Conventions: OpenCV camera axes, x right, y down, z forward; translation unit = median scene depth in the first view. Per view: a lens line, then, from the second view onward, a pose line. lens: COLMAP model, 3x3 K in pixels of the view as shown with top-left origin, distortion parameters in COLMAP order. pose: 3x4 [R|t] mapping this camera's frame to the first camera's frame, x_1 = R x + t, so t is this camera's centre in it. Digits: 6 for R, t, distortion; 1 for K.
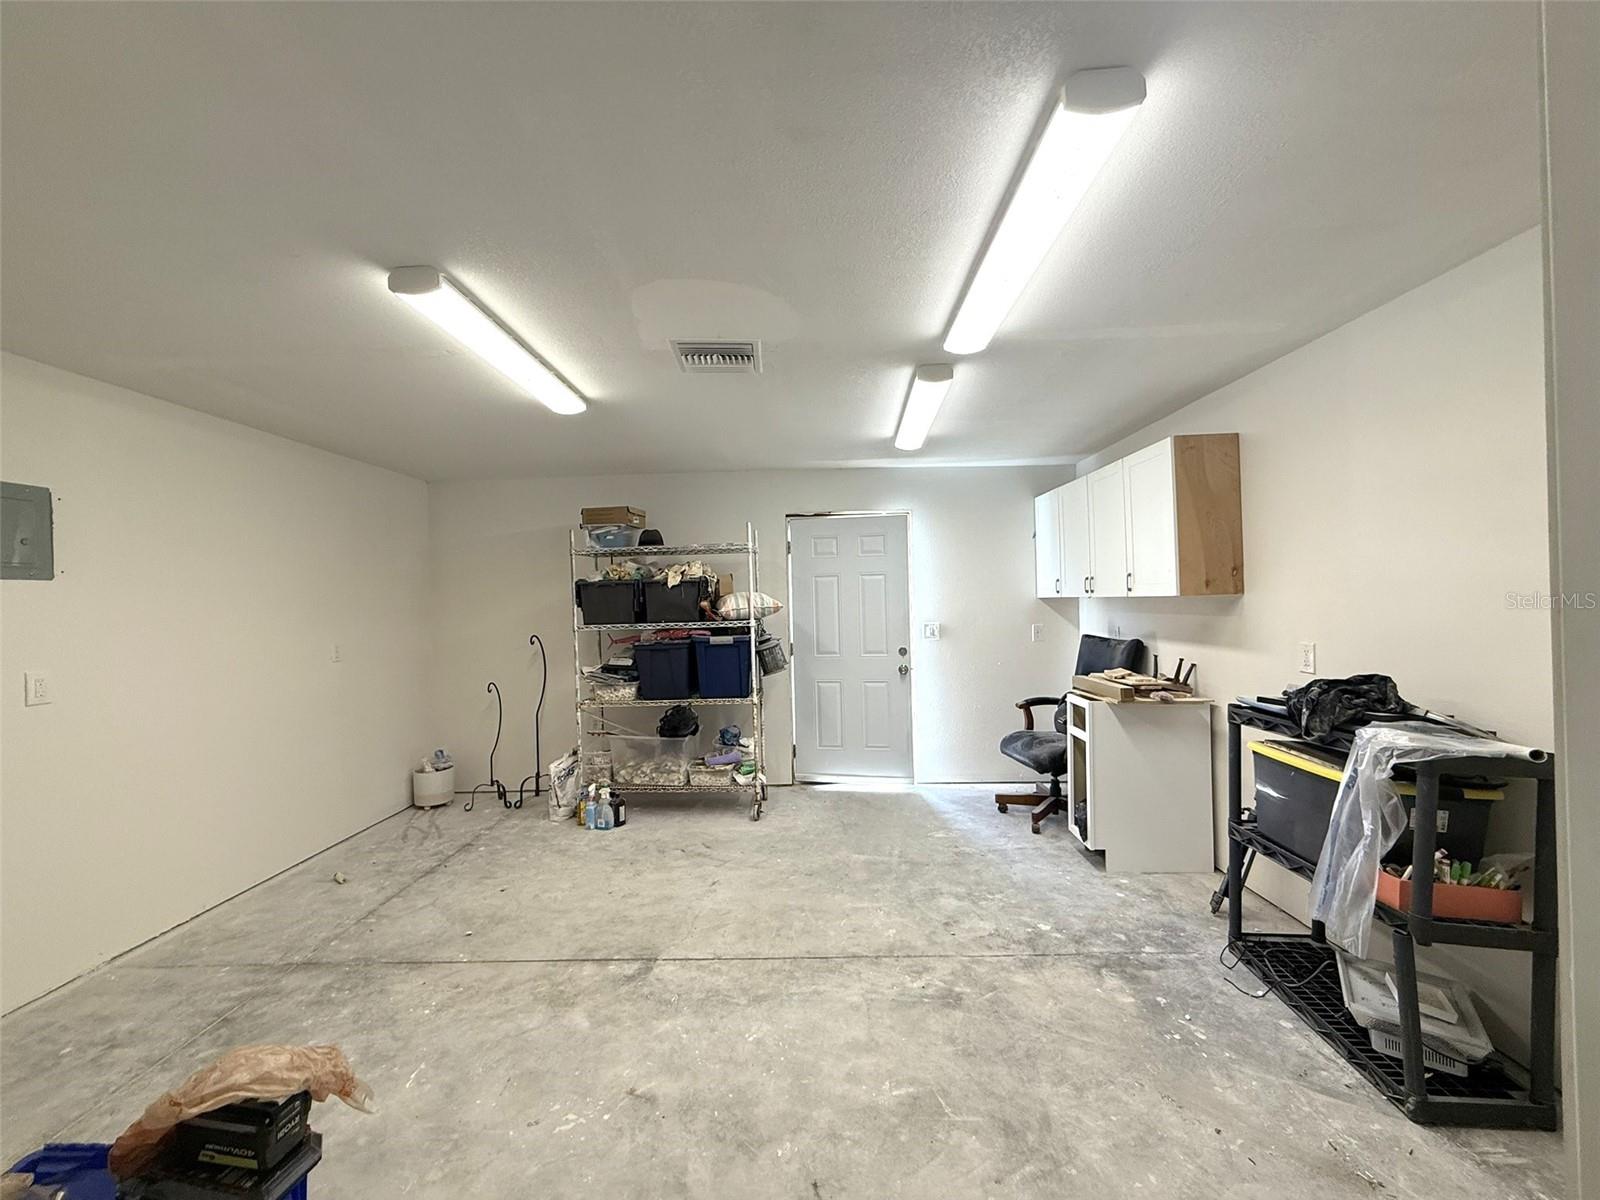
lens RADIAL K [[636.2, 0, 797.0], [0, 636.2, 600.9], [0, 0, 1]] dist [-0.001089, 0.000242]
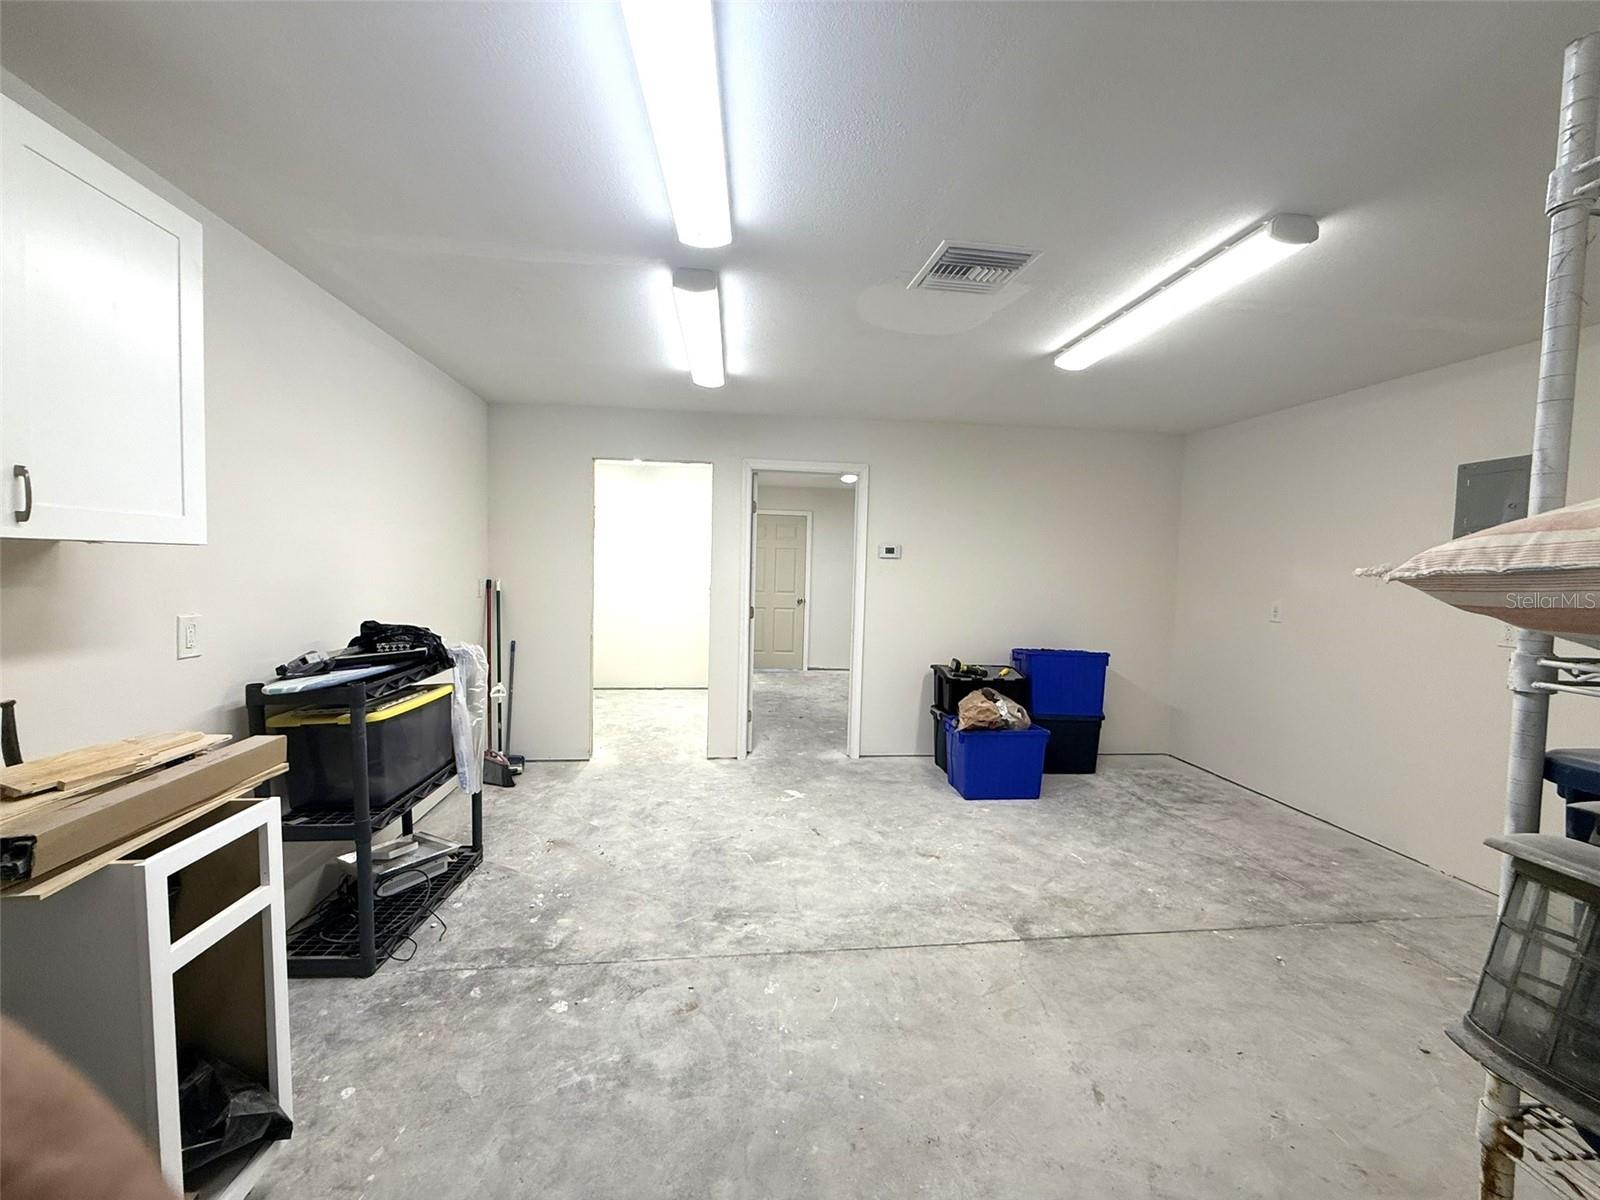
lens RADIAL K [[636.2, 0, 797.1], [0, 636.2, 597.0], [0, 0, 1]] dist [-0.001089, 0.000242]
pose [[-0.990891, 0.008360, -0.134406, 0.198352], [0.001619, 0.998739, 0.050183, 0.009454], [0.134656, 0.049508, -0.989655, 1.599295]]
